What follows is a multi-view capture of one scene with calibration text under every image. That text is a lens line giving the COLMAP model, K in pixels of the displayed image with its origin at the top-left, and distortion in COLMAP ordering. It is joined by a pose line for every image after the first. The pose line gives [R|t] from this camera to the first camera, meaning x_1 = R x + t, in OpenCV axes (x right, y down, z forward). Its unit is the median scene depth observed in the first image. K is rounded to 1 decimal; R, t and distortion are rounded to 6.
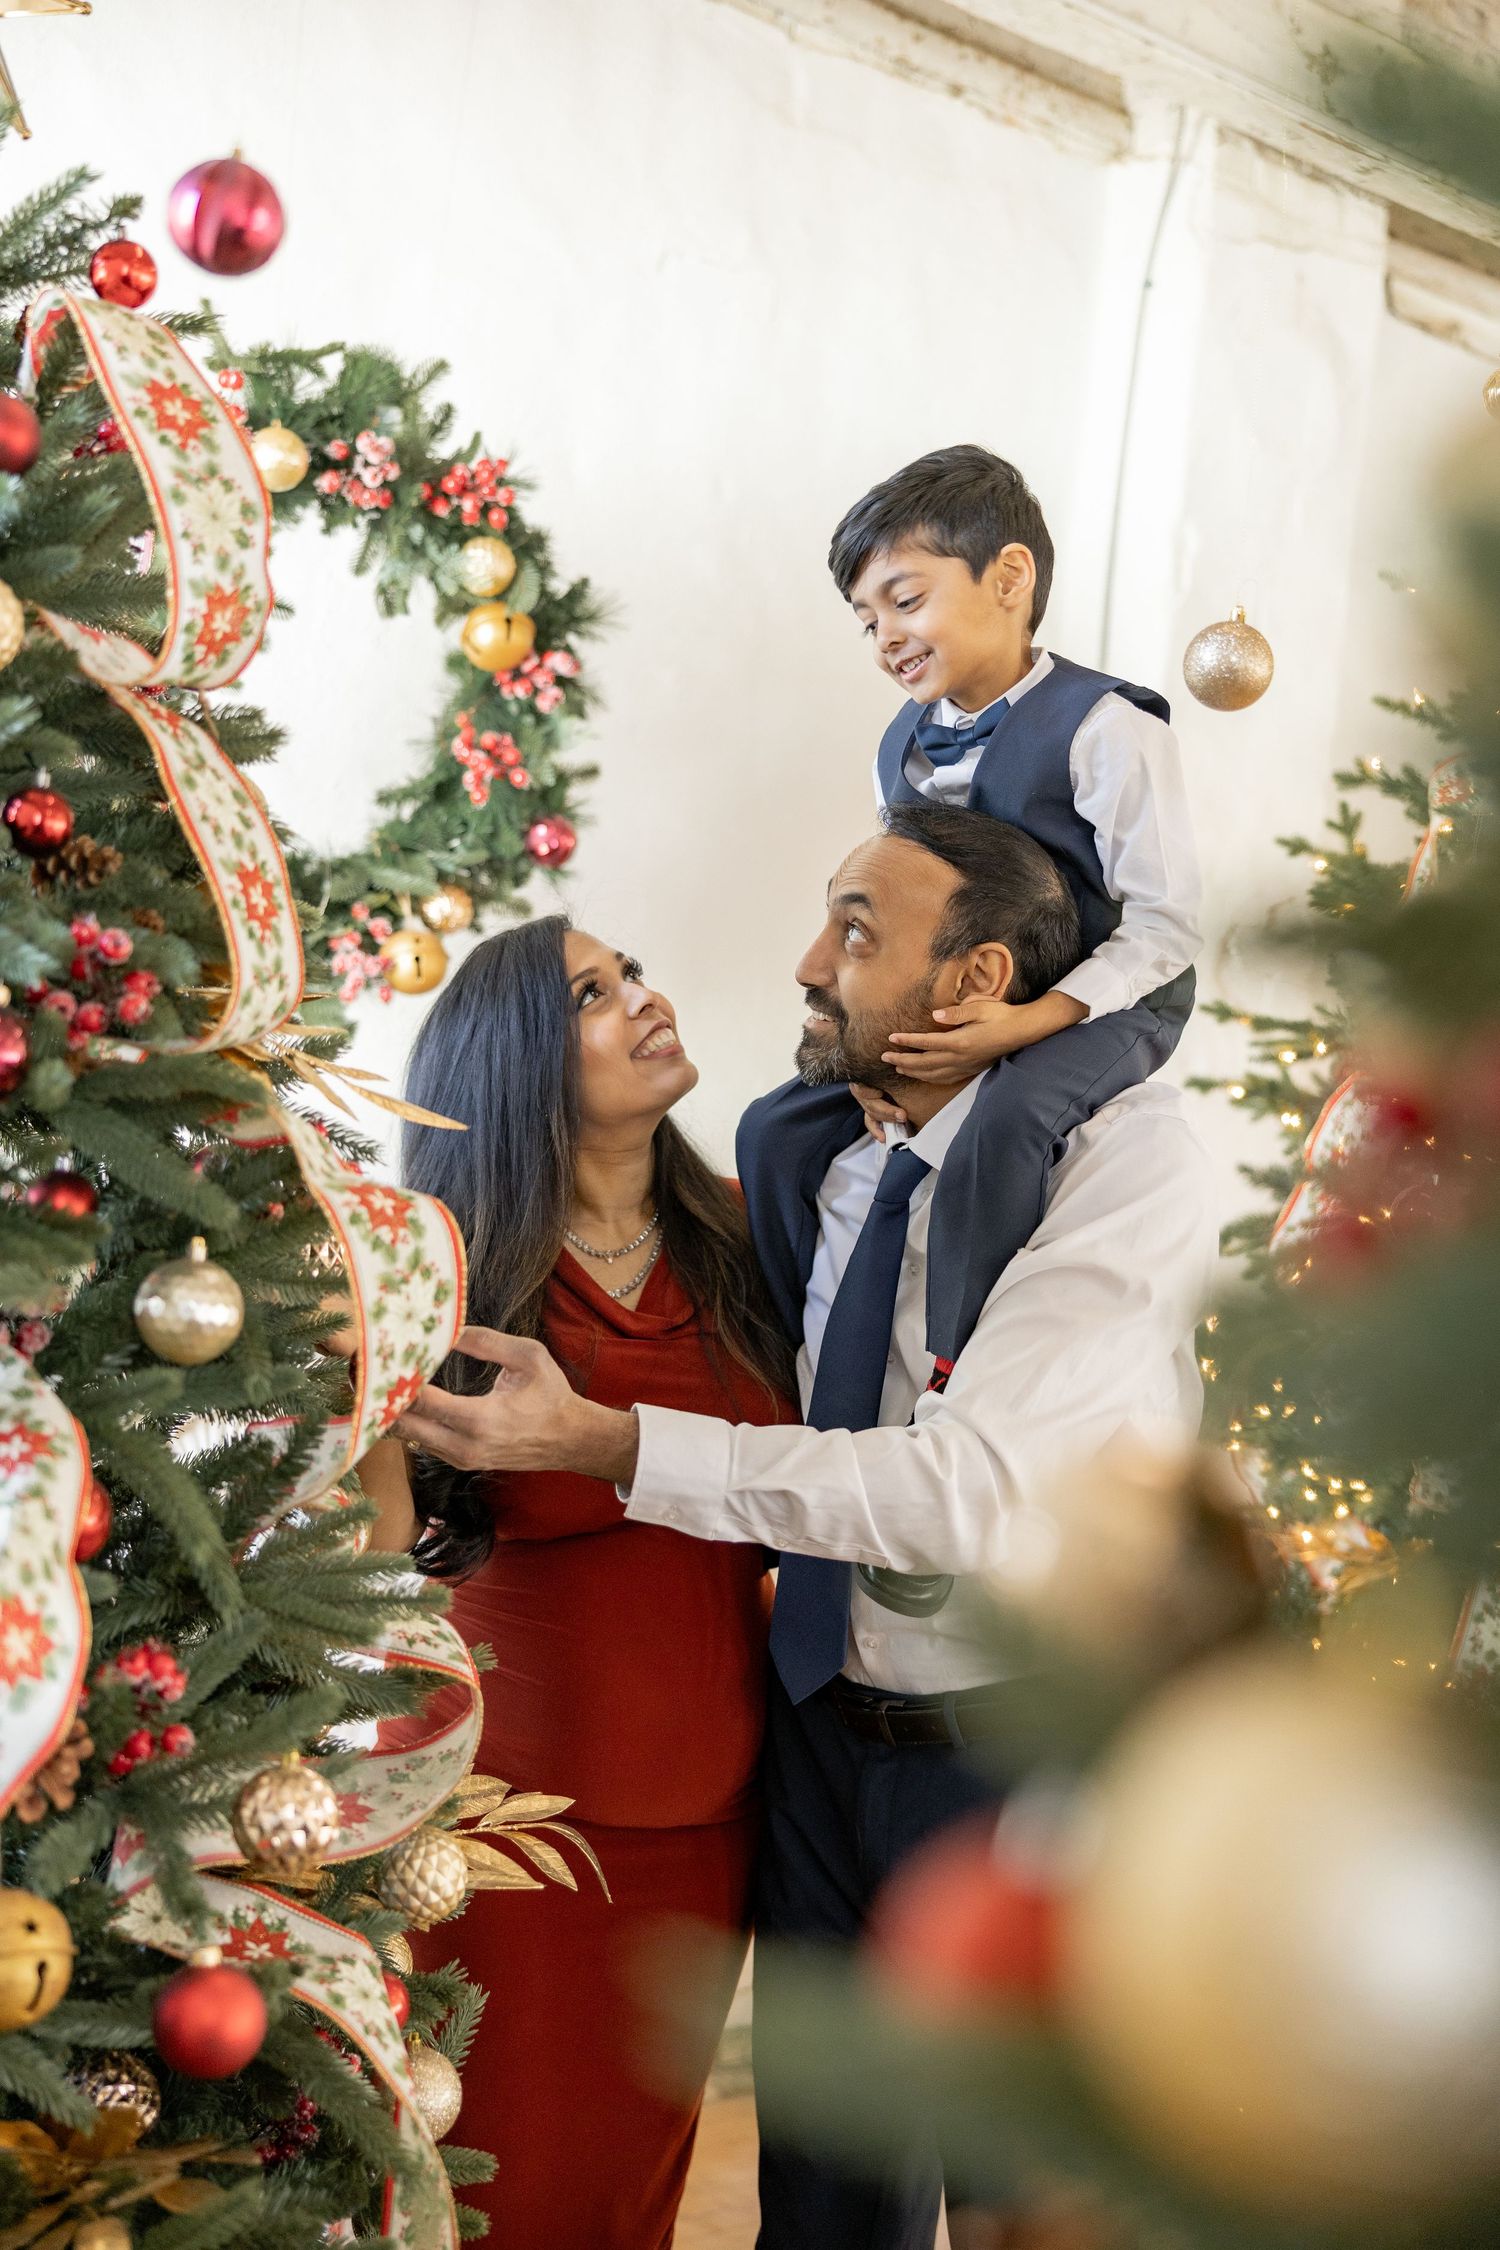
lens RADIAL K [[3105.9, 0, 747.6], [0, 3105.9, 1126.5], [0, 0, 1]] dist [-0.038644, 0.000000]
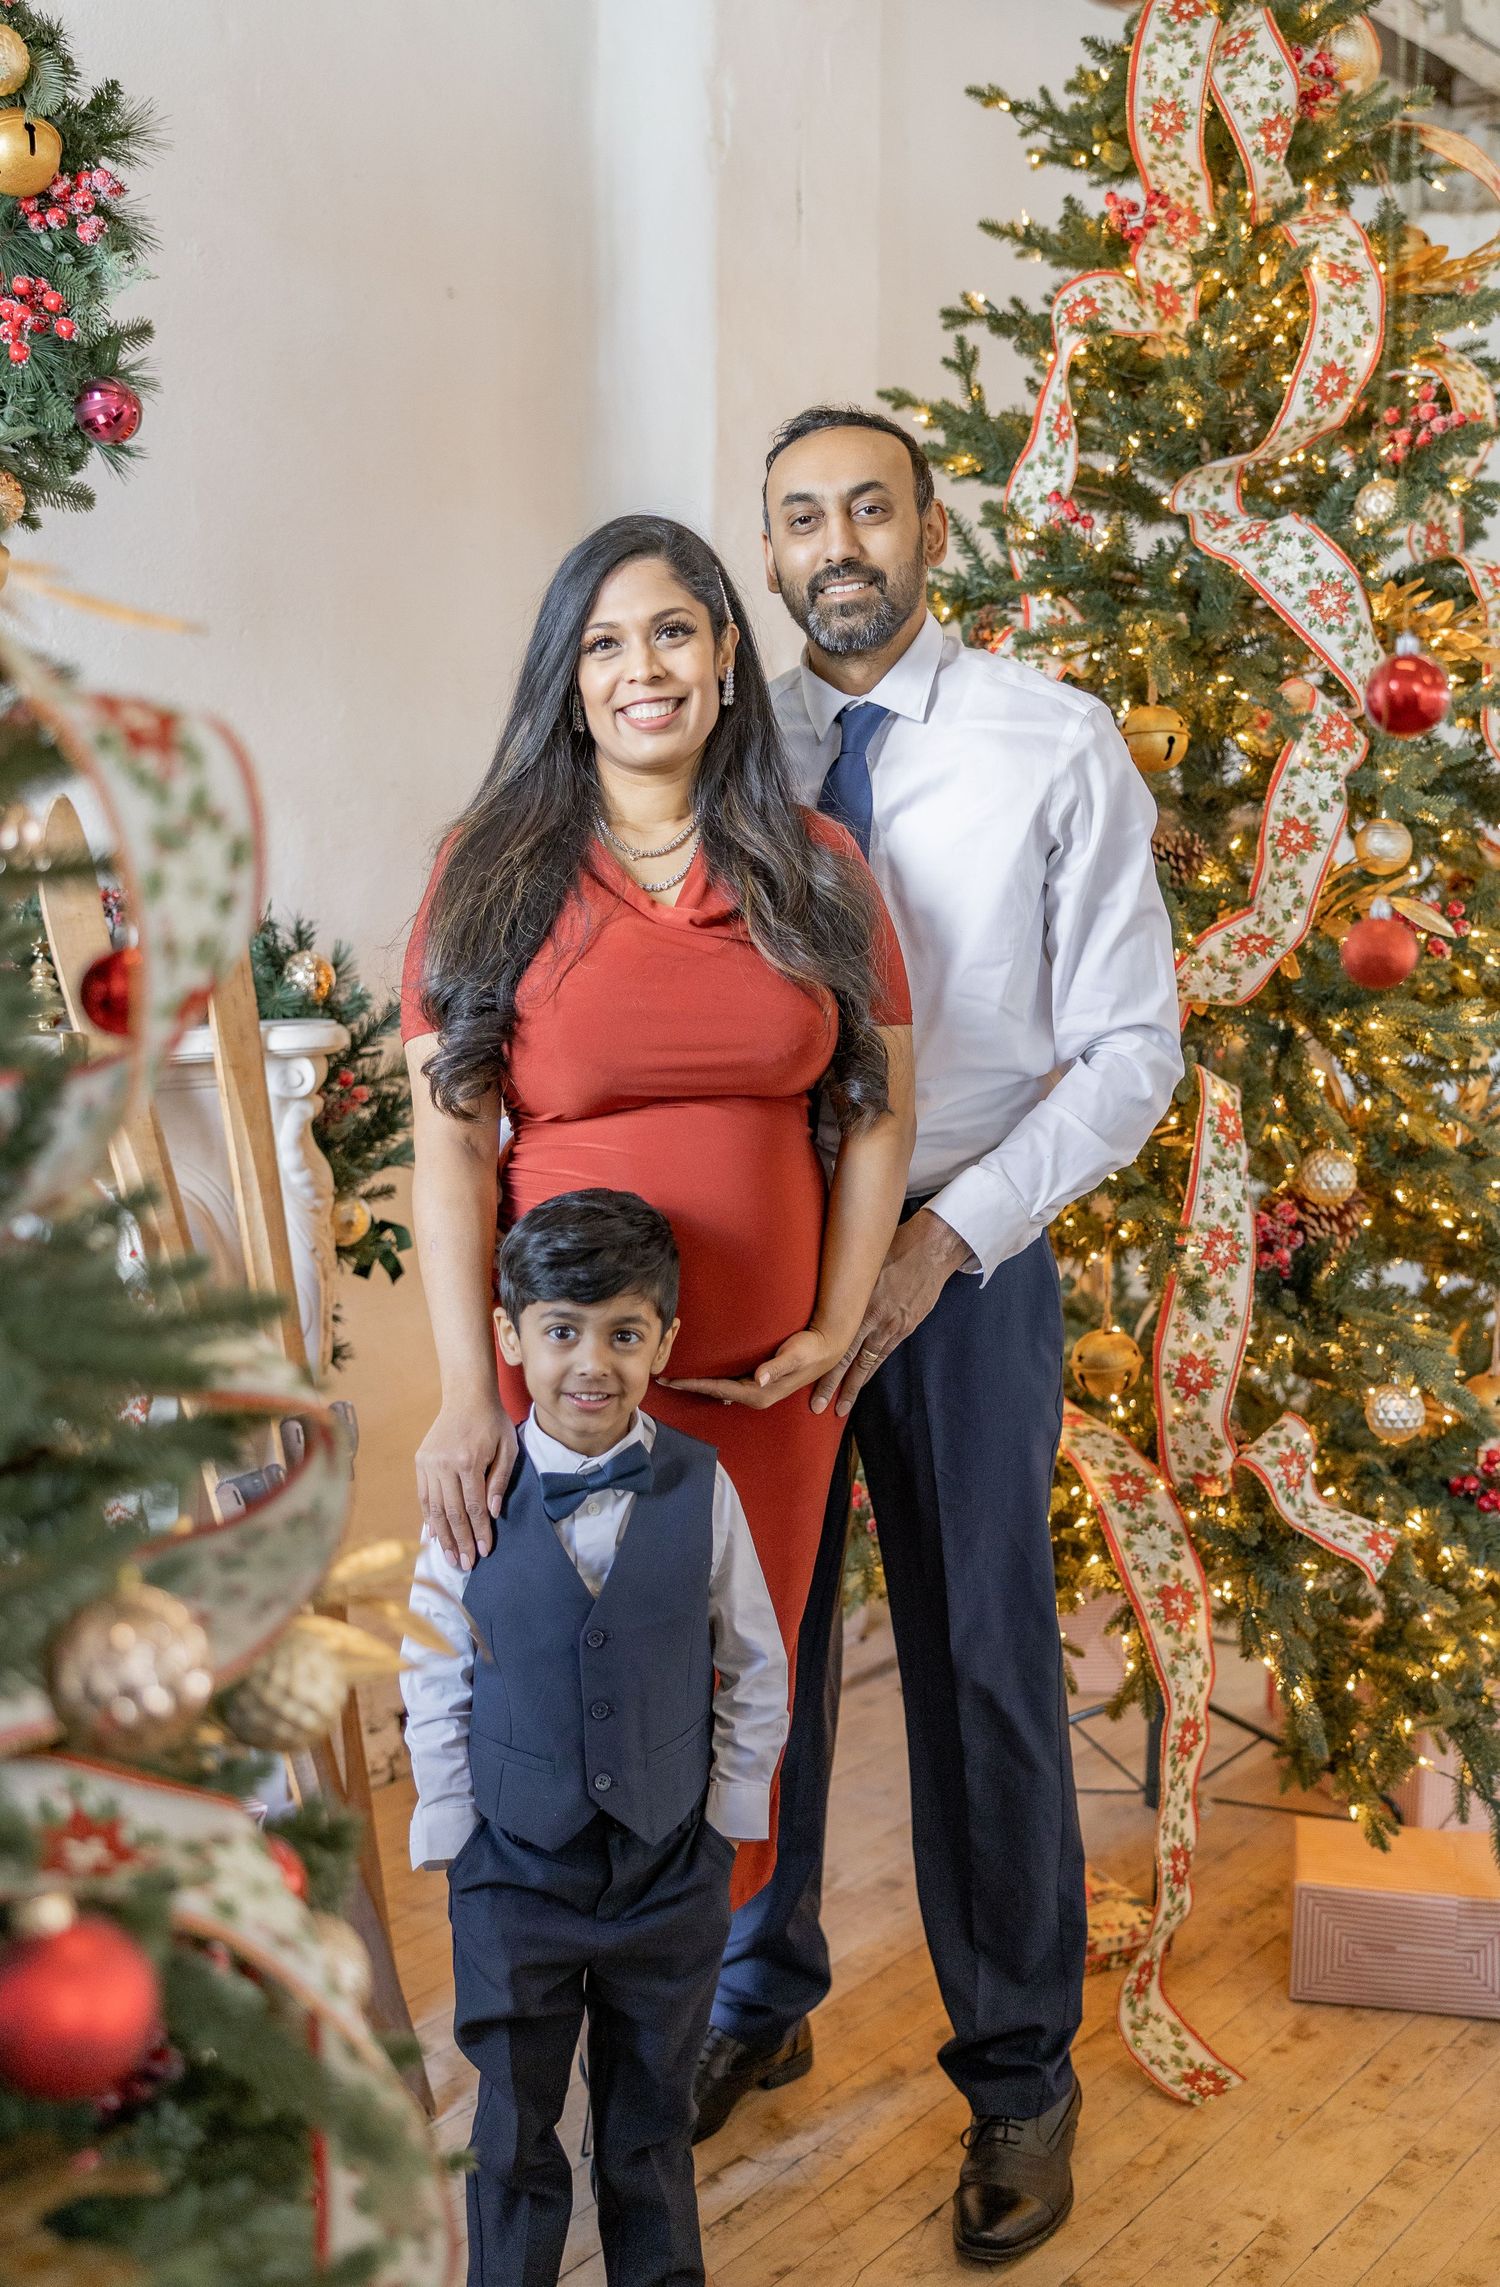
lens RADIAL K [[2432.1, 0, 751.7], [0, 2432.1, 1137.3], [0, 0, 1]] dist [-0.019799, 0.000000]
pose [[0.960543, -0.127217, 0.247333, -0.084879], [0.099040, 0.987421, 0.123253, 0.039807], [-0.259901, -0.093894, 0.961059, 0.306782]]
